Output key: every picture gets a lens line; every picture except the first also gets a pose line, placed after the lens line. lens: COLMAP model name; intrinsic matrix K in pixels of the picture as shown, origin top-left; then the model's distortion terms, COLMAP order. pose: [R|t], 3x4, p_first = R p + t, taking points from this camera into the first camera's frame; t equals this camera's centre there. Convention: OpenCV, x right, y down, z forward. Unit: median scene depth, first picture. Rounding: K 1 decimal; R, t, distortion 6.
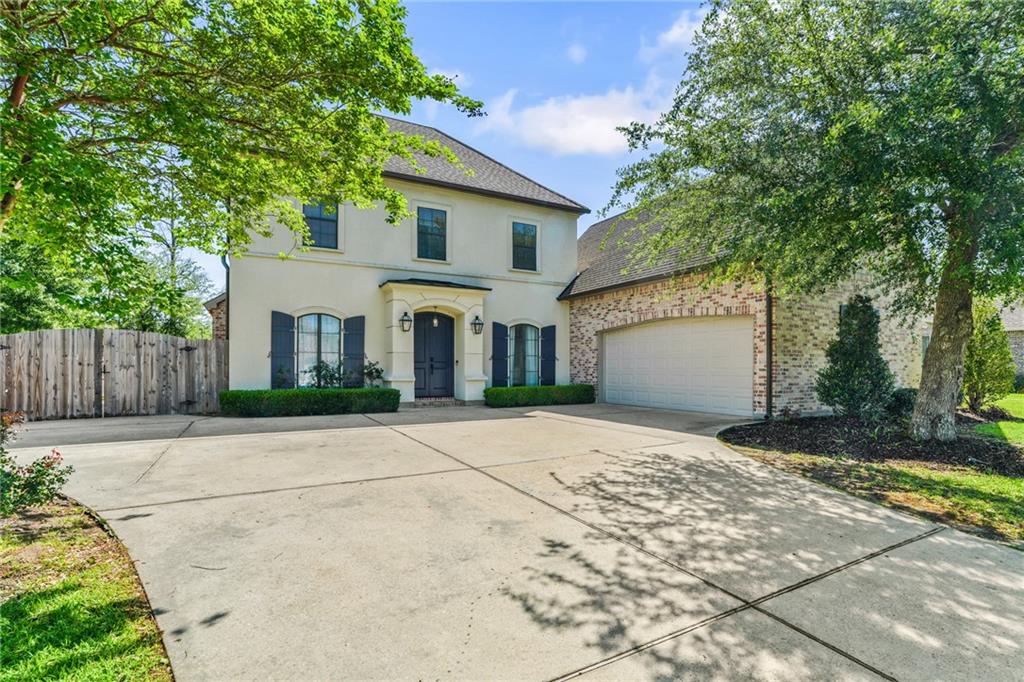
lens RADIAL K [[476.2, 0, 507.3], [0, 476.2, 345.7], [0, 0, 1]] dist [-0.049294, 0.022773]
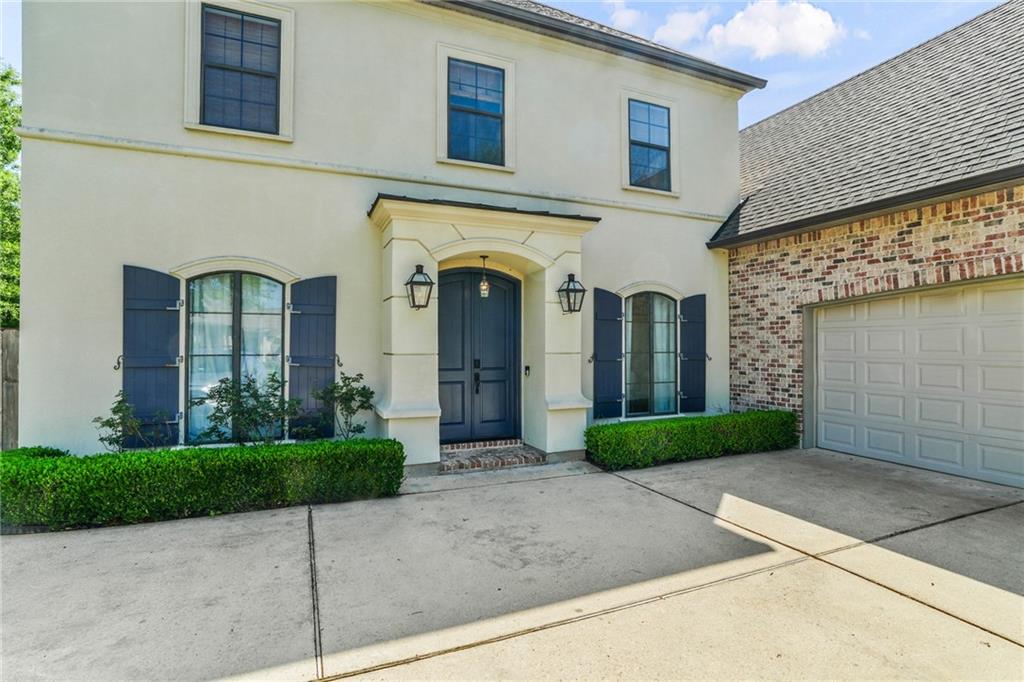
lens RADIAL K [[495.7, 0, 507.4], [0, 495.7, 312.9], [0, 0, 1]] dist [-0.054798, 0.026002]
pose [[0.995906, -0.006926, -0.090126, -0.099870], [0.005293, 0.999818, -0.018338, -0.018571], [0.090237, 0.017785, 0.995761, 0.609109]]
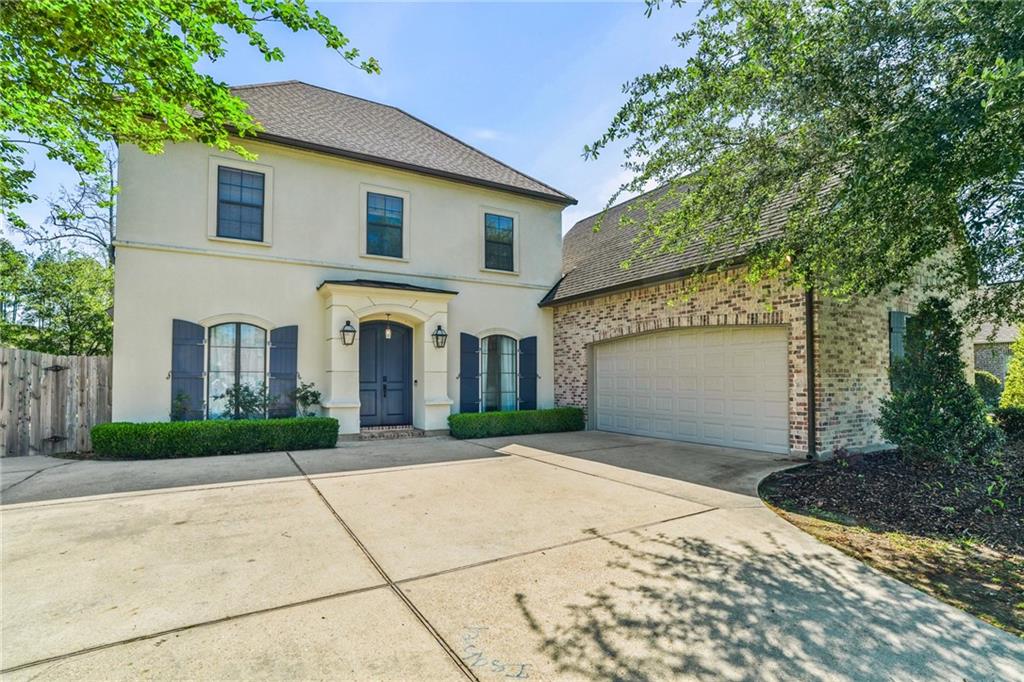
lens RADIAL K [[493.1, 0, 508.4], [0, 493.1, 344.0], [0, 0, 1]] dist [-0.046997, 0.023634]
pose [[0.999329, -0.002104, 0.036577, 0.027763], [0.002968, 0.999717, -0.023584, -0.013087], [-0.036517, 0.023676, 0.999053, 0.189785]]
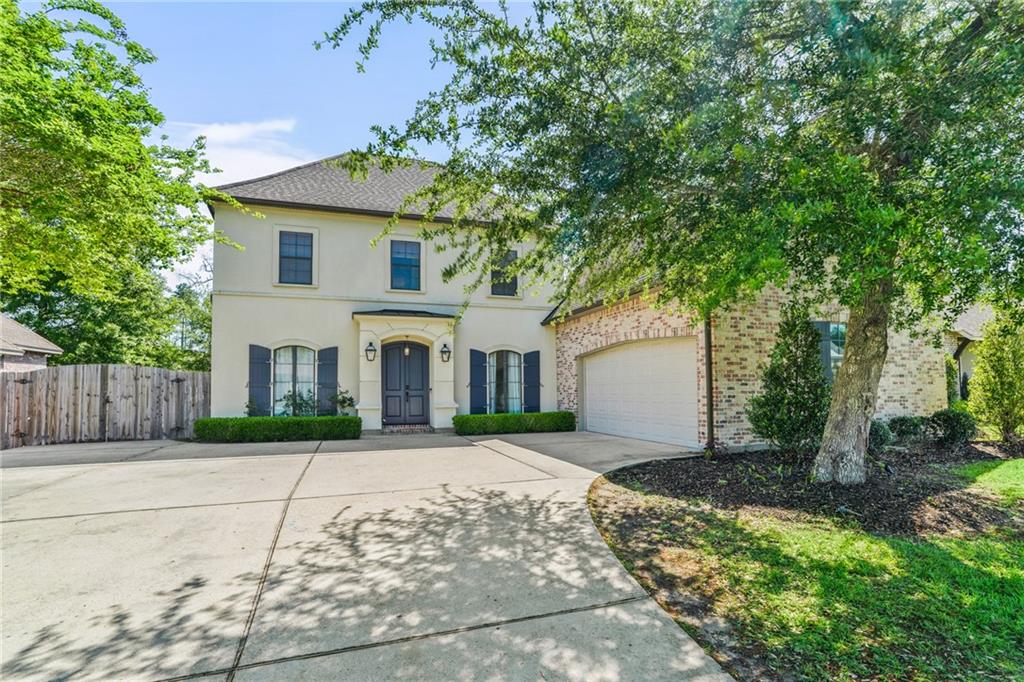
lens RADIAL K [[476.2, 0, 507.3], [0, 476.2, 345.7], [0, 0, 1]] dist [-0.049294, 0.022773]
pose [[0.984852, -0.025537, -0.171507, 0.288552], [0.016938, 0.998534, -0.051413, -0.005436], [0.172568, 0.047729, 0.983841, 0.037693]]
